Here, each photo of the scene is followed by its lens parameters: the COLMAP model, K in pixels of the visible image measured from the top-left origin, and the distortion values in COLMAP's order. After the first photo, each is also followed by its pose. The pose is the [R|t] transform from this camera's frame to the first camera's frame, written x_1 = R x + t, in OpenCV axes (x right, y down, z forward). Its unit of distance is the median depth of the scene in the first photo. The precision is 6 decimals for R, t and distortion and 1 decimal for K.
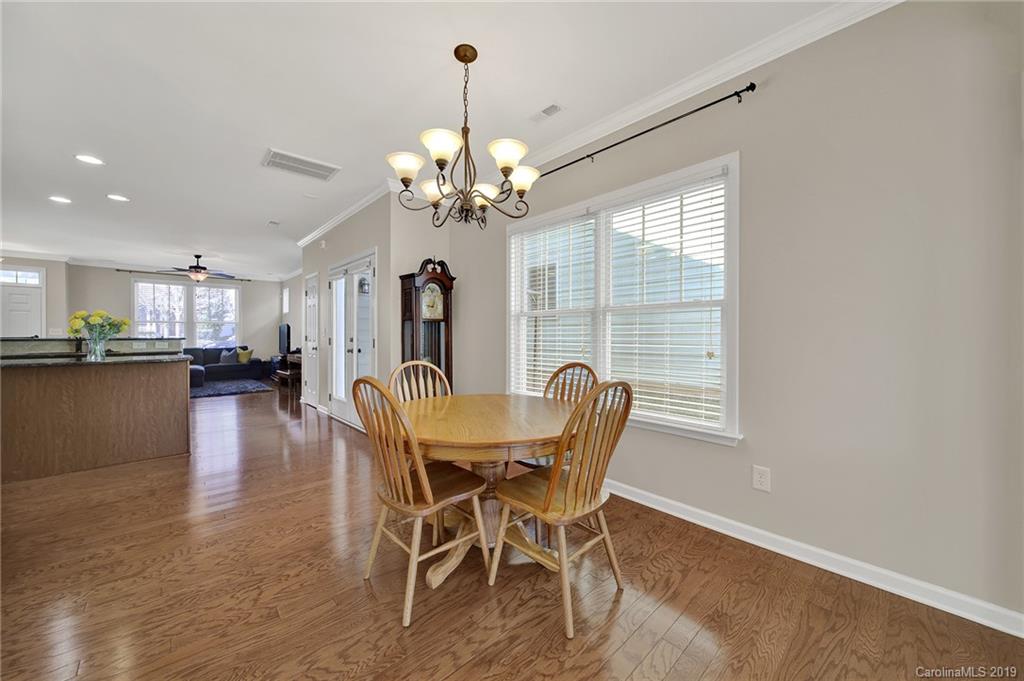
lens RADIAL K [[376.6, 0, 509.9], [0, 376.6, 336.7], [0, 0, 1]] dist [-0.000933, -0.000145]
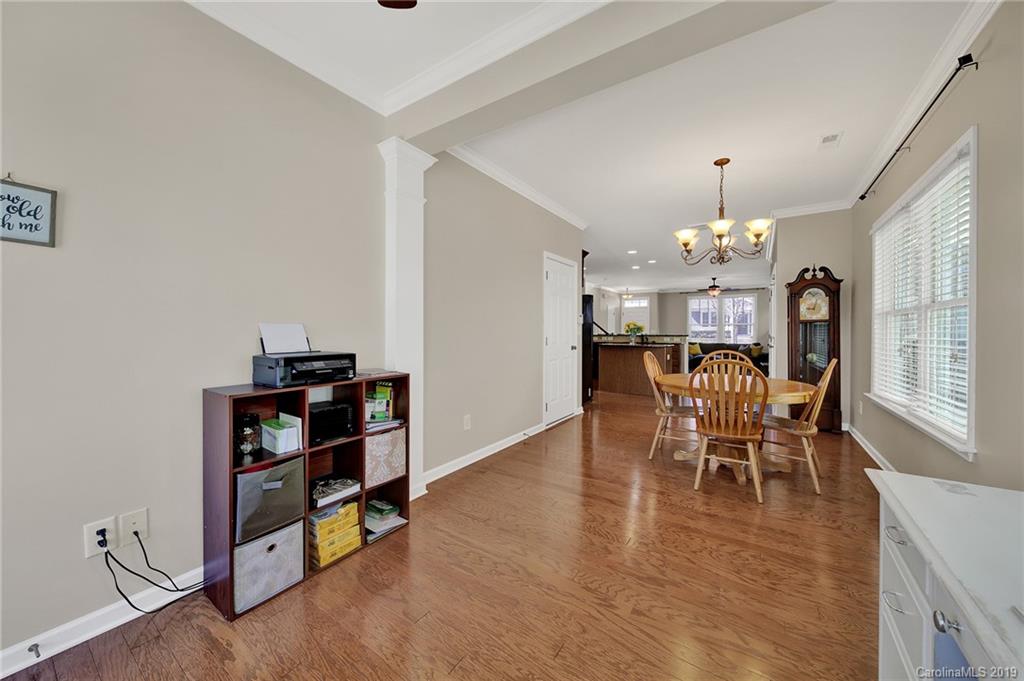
lens RADIAL K [[364.3, 0, 512.4], [0, 364.3, 335.9], [0, 0, 1]] dist [-0.001936, -0.000346]
pose [[0.238989, 0.009154, -0.970979, 0.629438], [-0.009109, 0.999933, 0.007184, 0.001097], [0.970980, 0.007128, 0.239056, -0.133623]]
